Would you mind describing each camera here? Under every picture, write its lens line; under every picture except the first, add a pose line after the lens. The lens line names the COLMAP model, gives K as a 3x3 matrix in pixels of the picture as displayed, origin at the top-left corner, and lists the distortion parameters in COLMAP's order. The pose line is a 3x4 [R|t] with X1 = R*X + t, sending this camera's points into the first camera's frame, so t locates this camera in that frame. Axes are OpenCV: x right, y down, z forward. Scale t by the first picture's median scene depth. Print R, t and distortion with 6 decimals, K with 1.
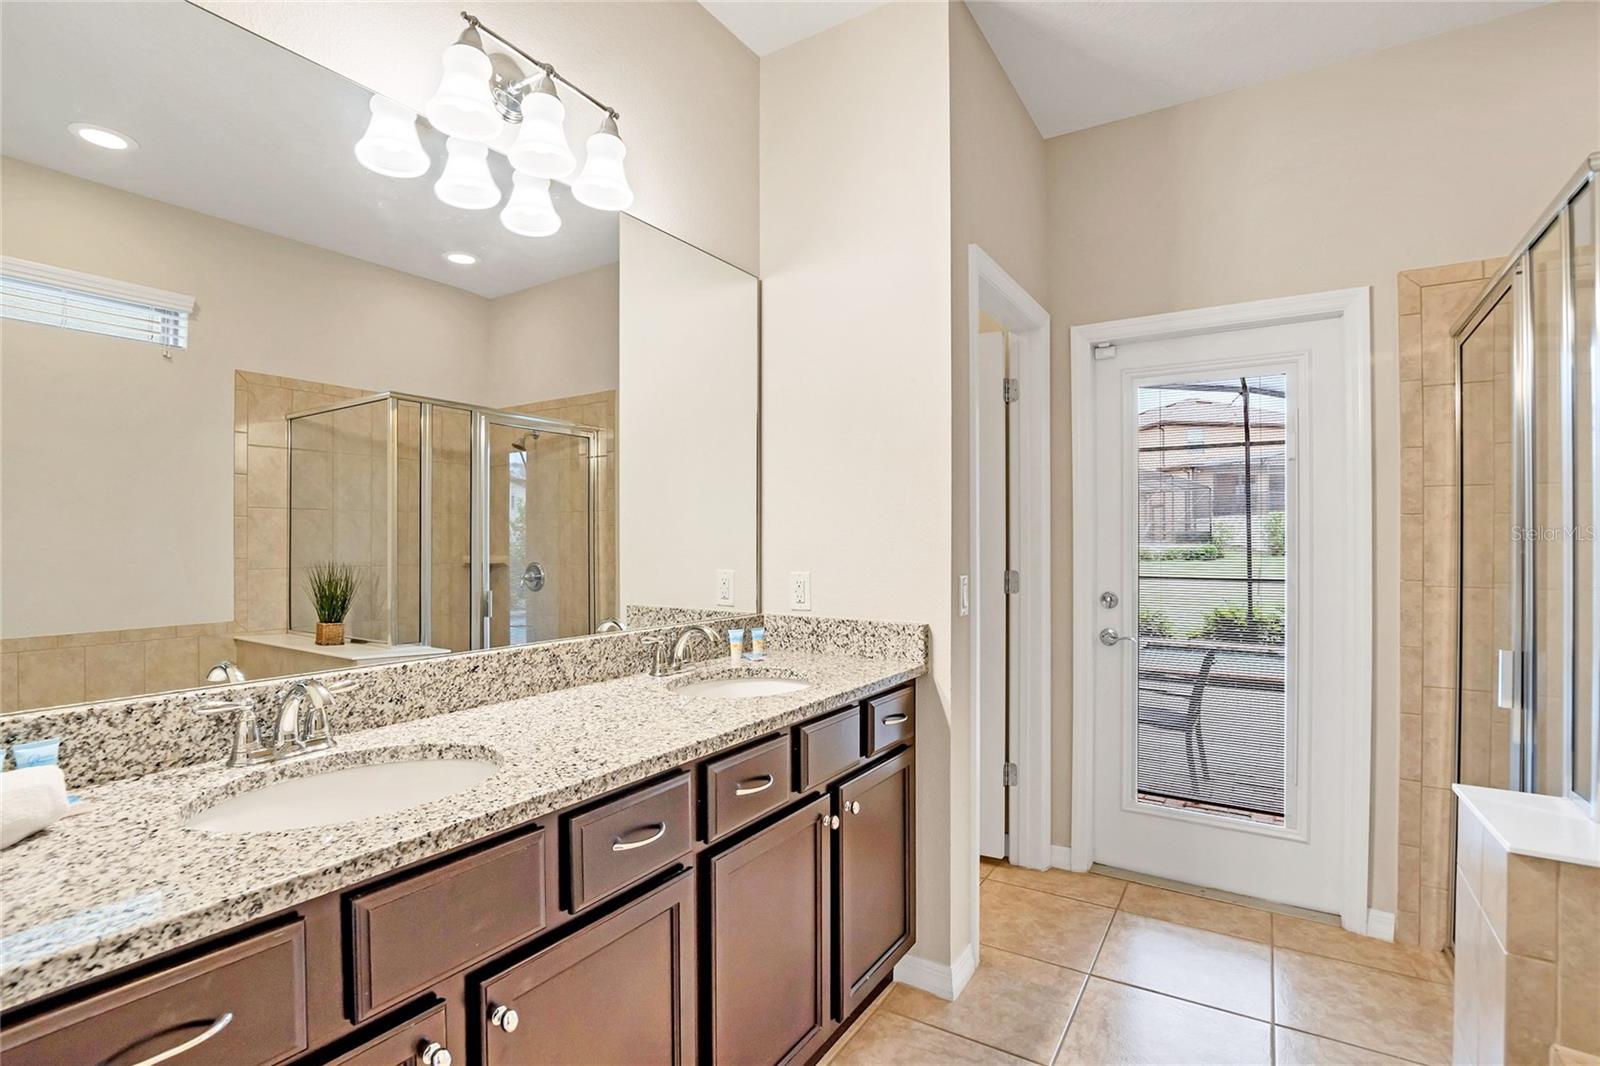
lens RADIAL K [[803.8, 0, 863.9], [0, 803.8, 539.4], [0, 0, 1]] dist [0.001549, 0.000612]
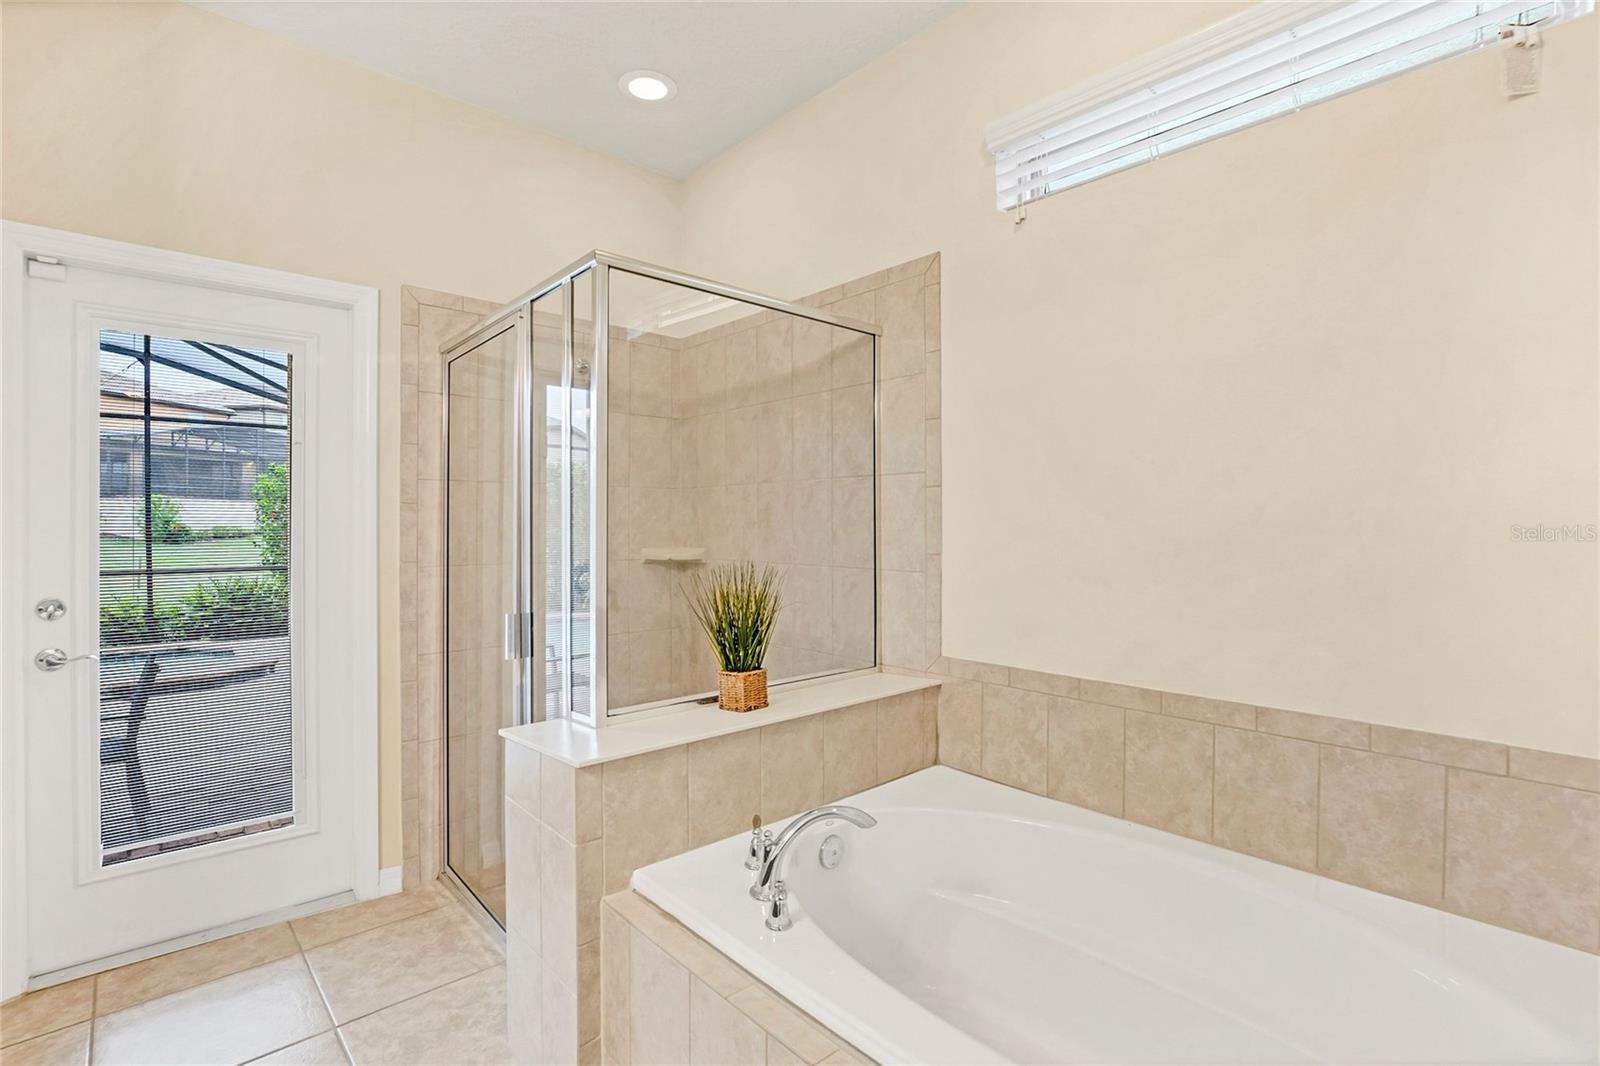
lens RADIAL K [[731.9, 0, 811.4], [0, 731.9, 524.3], [0, 0, 1]] dist [-0.014601, 0.001849]
pose [[0.326469, 0.000803, 0.945207, -0.091265], [0.001056, 0.999999, -0.001214, -0.000179], [-0.945207, 0.001395, 0.326468, 0.129723]]
